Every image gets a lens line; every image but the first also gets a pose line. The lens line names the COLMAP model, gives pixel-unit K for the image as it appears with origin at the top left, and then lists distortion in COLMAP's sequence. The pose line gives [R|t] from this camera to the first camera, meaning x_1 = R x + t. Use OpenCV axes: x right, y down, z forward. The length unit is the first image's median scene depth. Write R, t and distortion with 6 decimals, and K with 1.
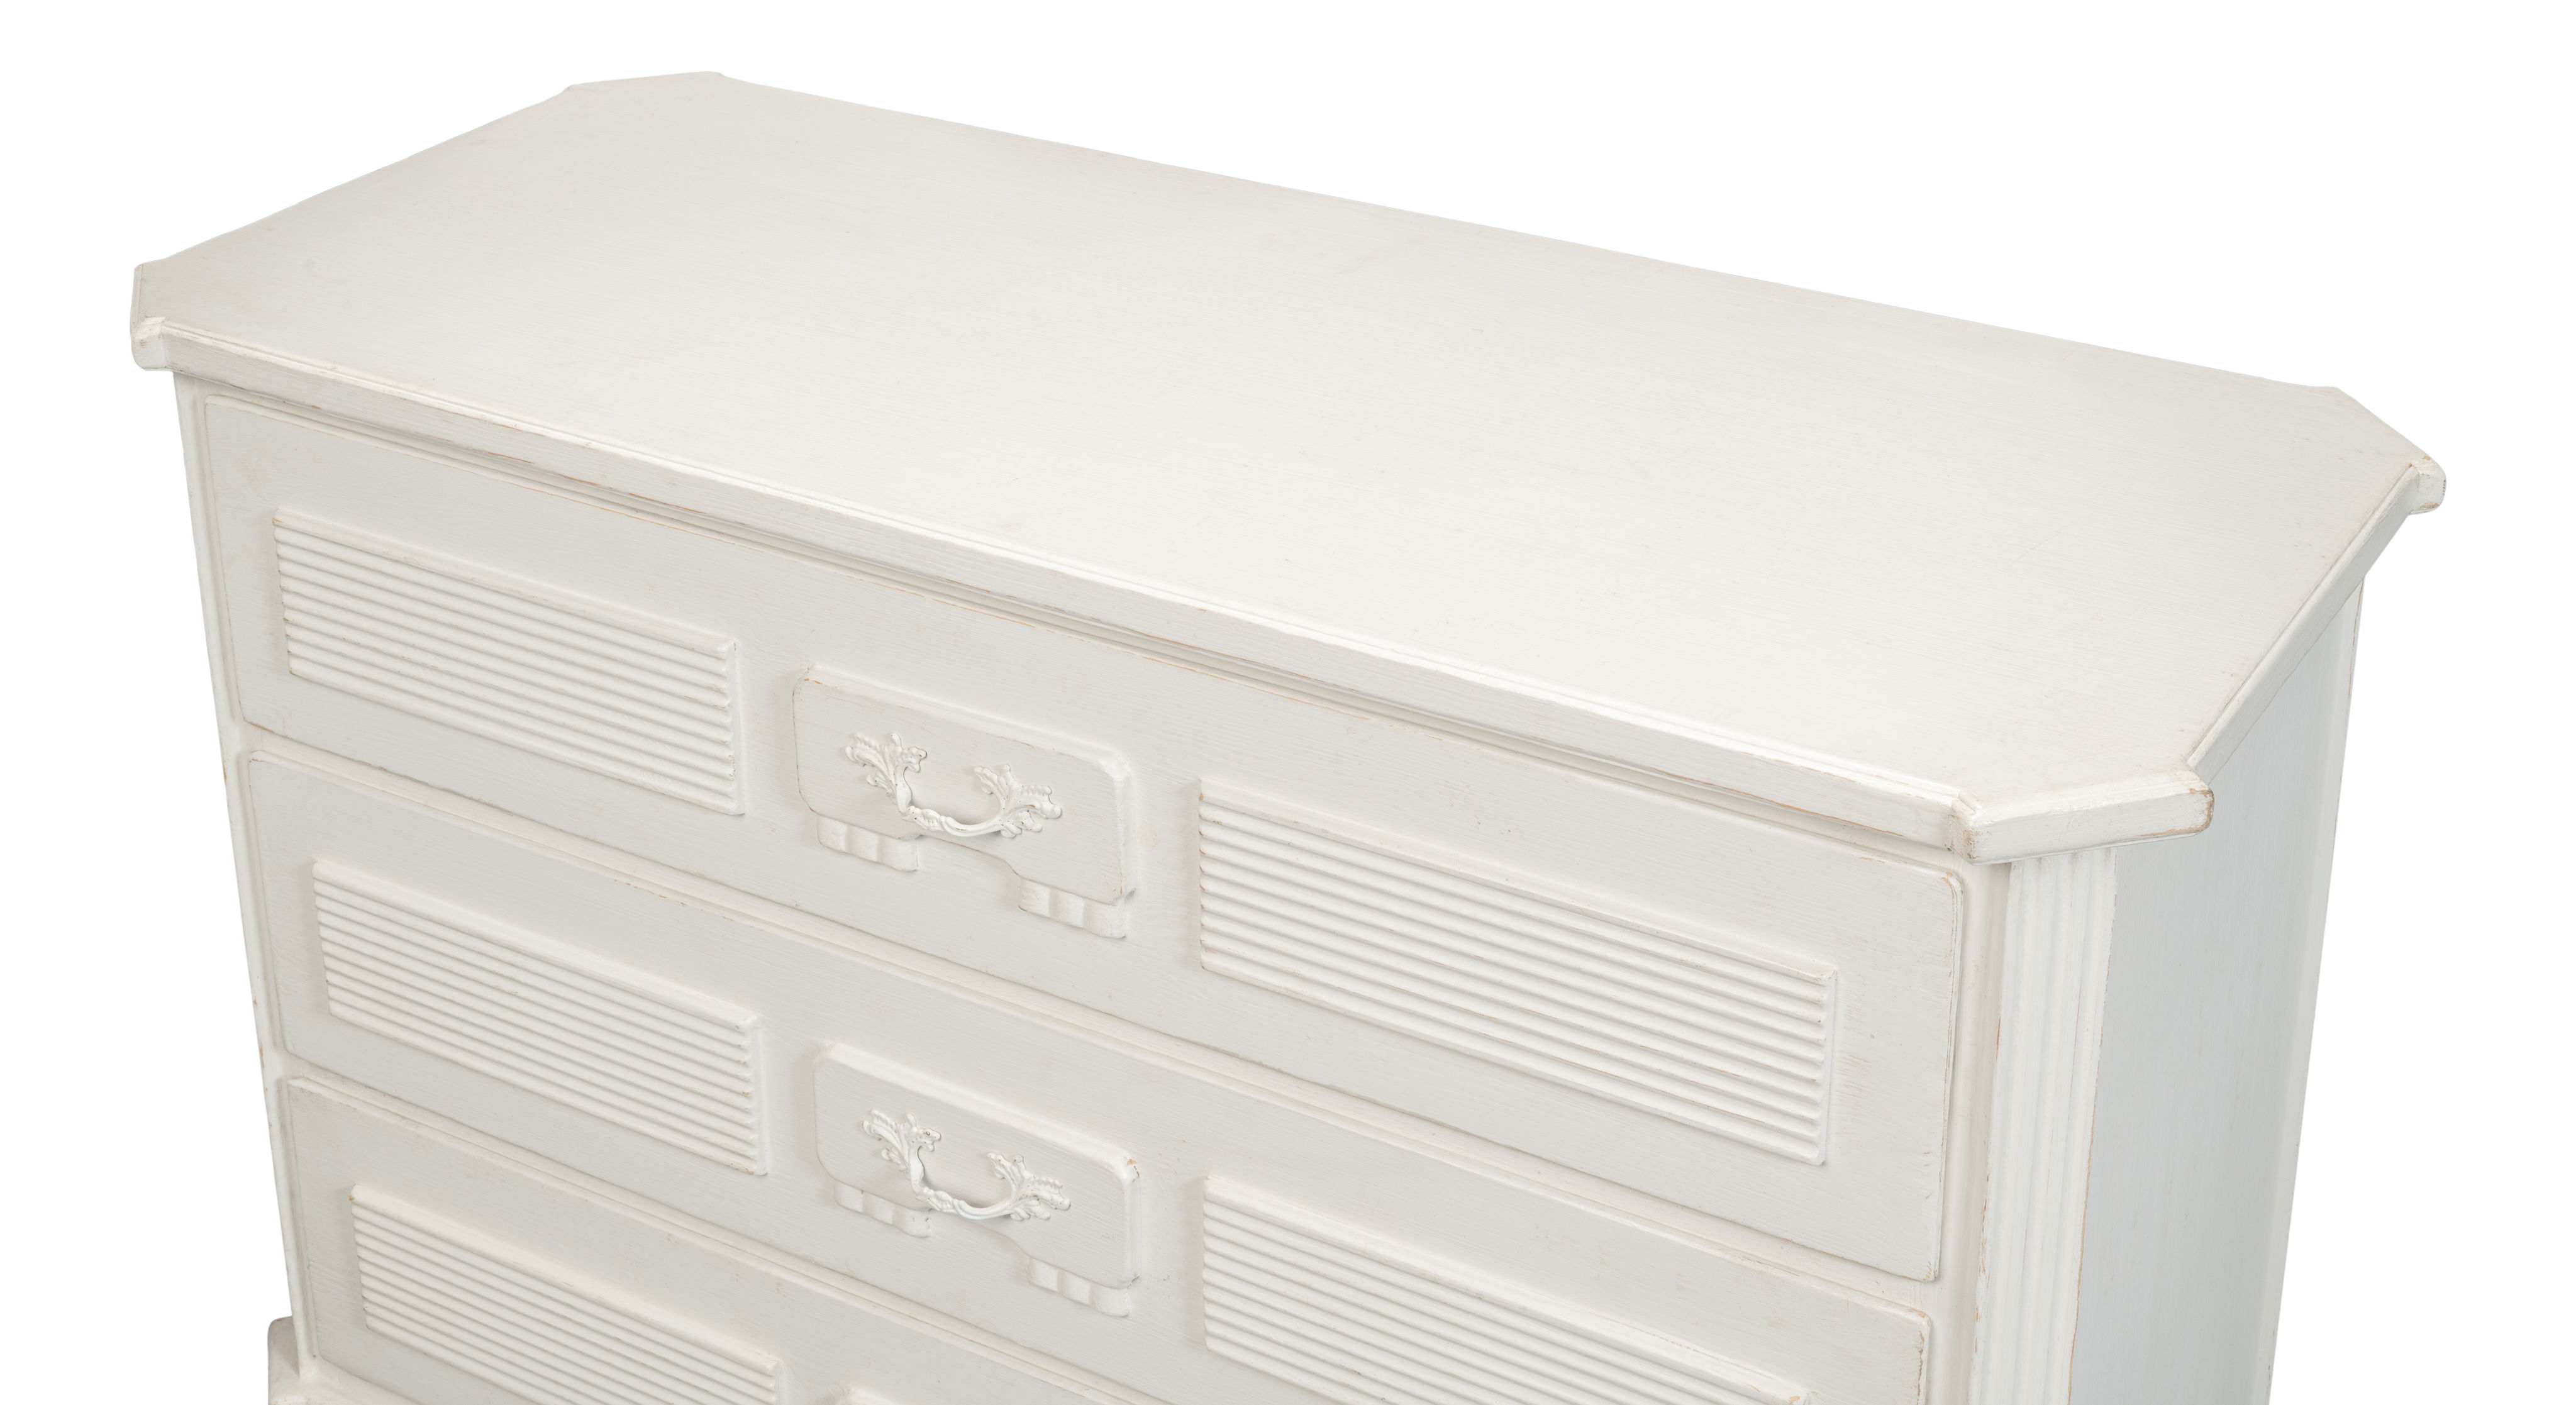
lens RADIAL K [[3591.7, 0, 1182.5], [0, 3591.7, 702.9], [0, 0, 1]] dist [0.002194, -0.023313]
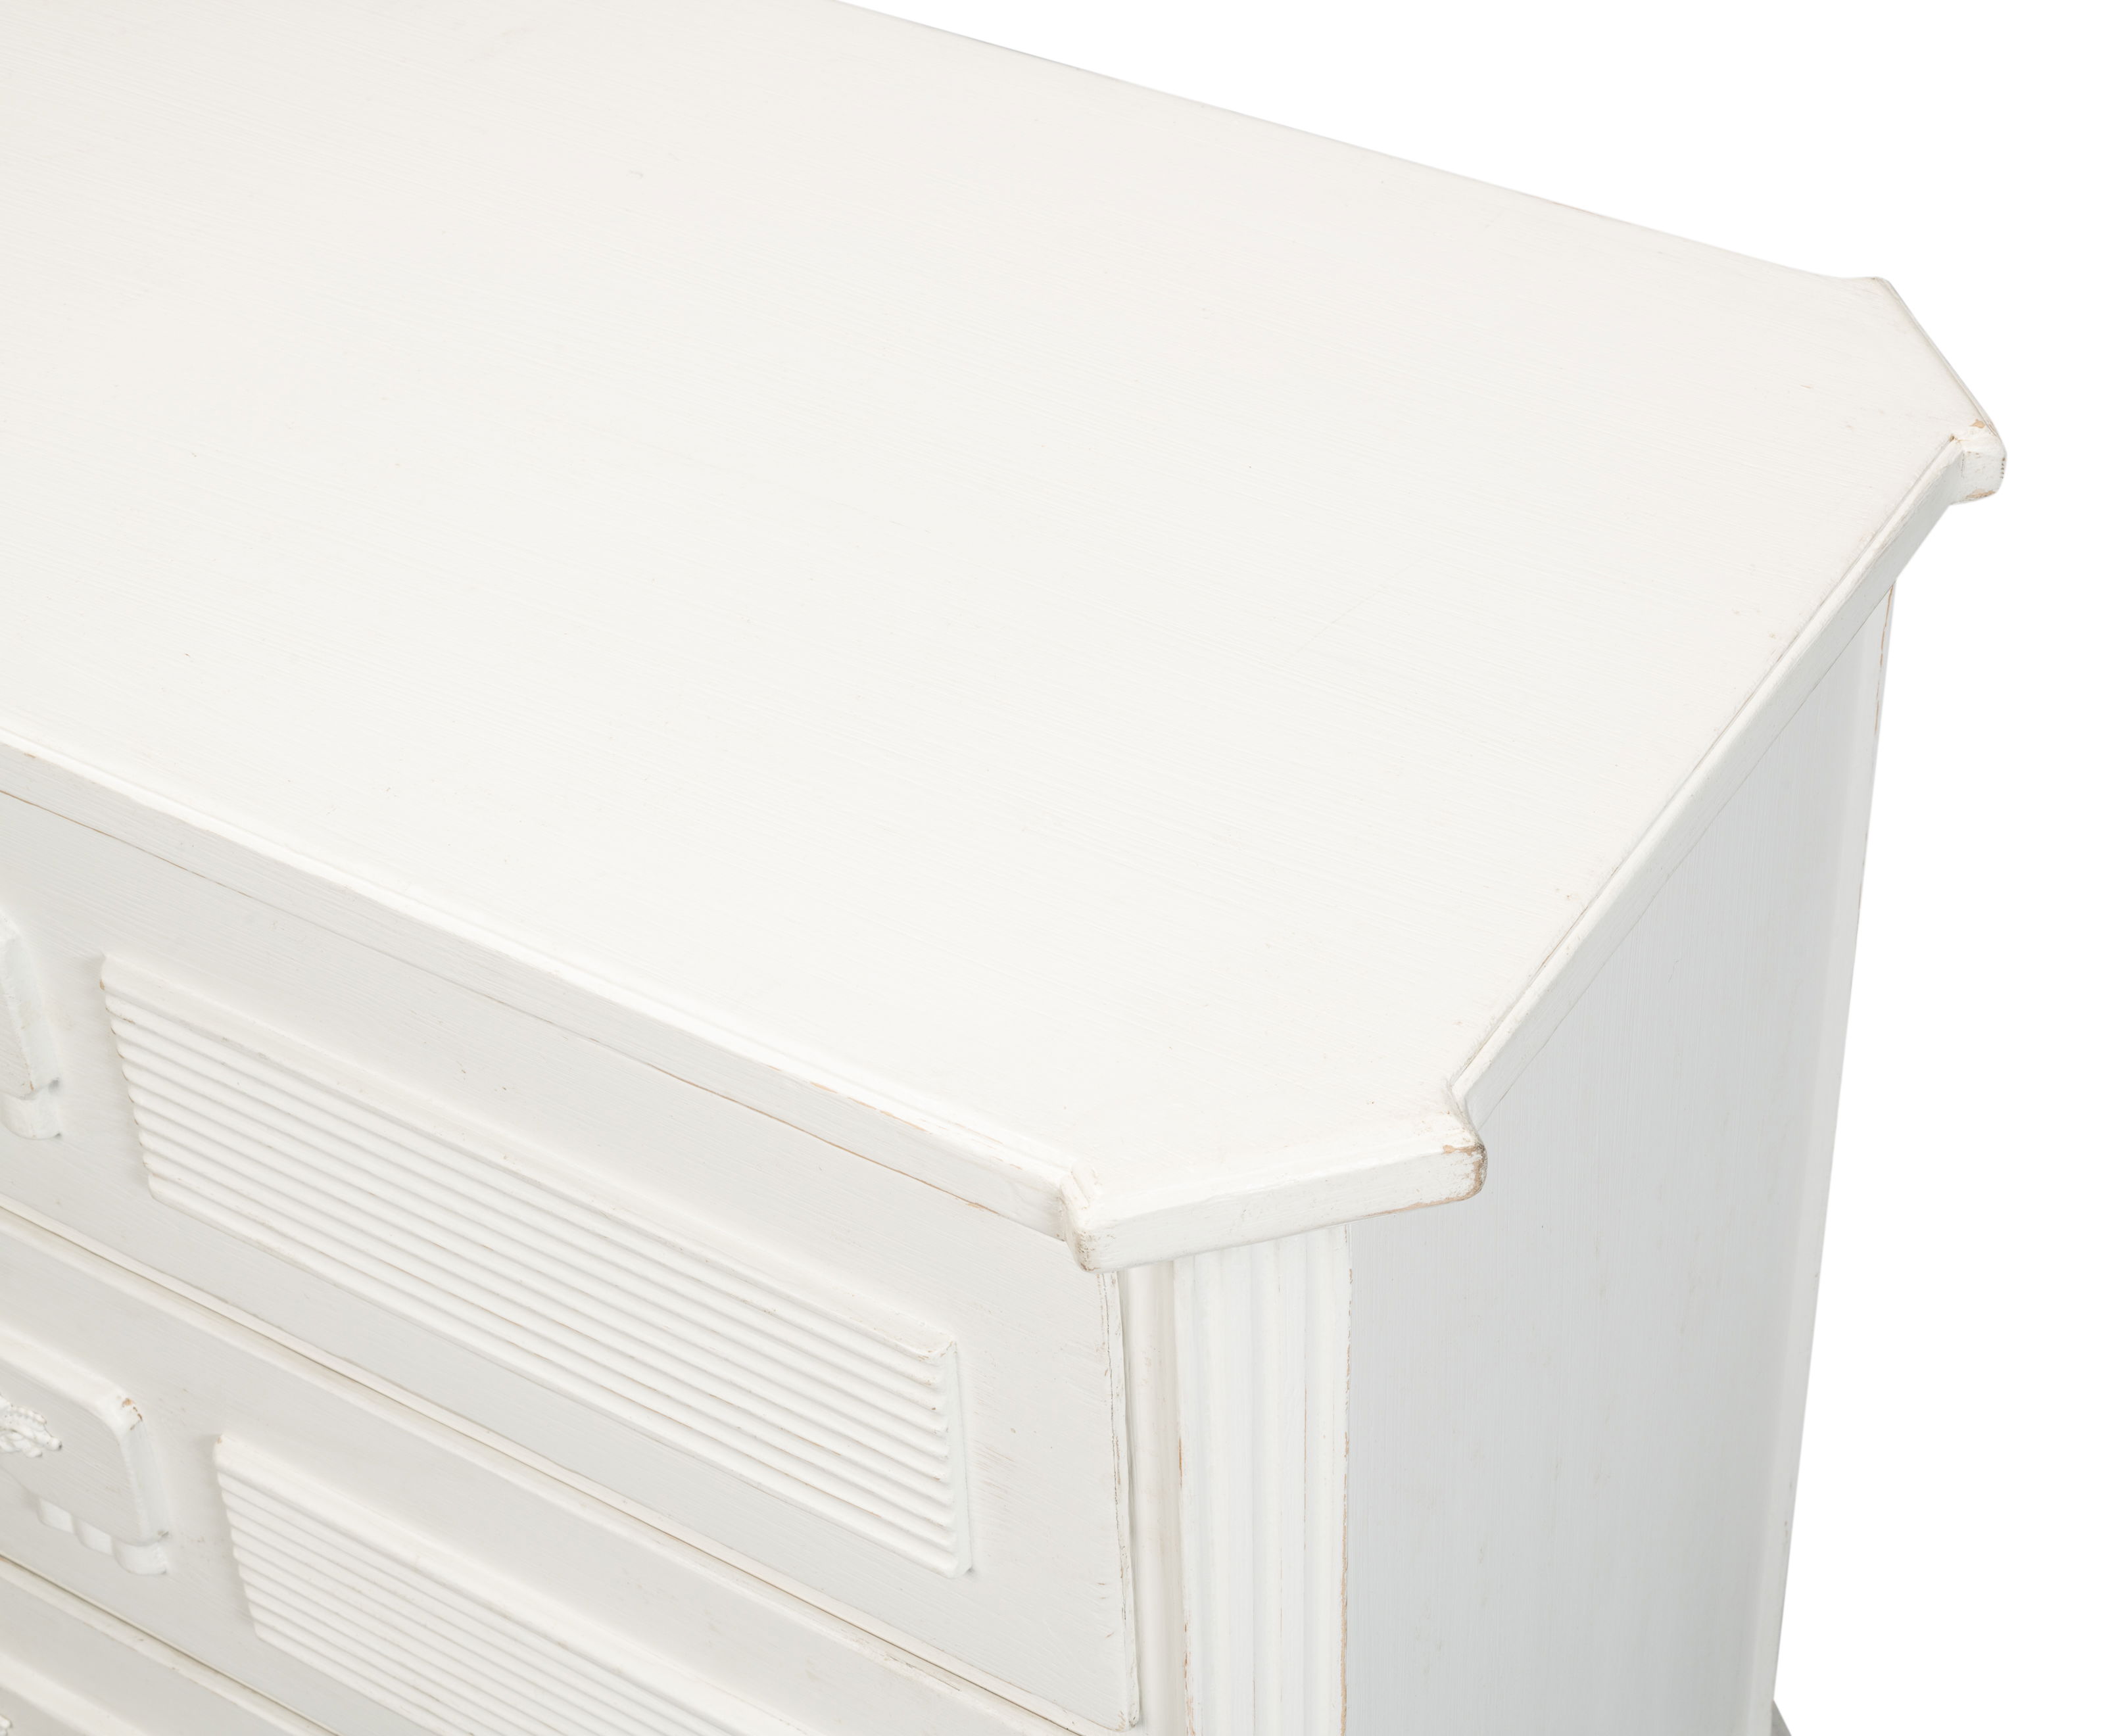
lens RADIAL K [[3846.2, 0, 1057.6], [0, 3846.2, 931.4], [0, 0, 1]] dist [-0.018009, -0.044068]
pose [[0.999986, -0.003037, 0.004313, 0.190144], [0.002017, 0.975632, 0.219404, -0.148228], [-0.004874, -0.219392, 0.975625, 0.312215]]
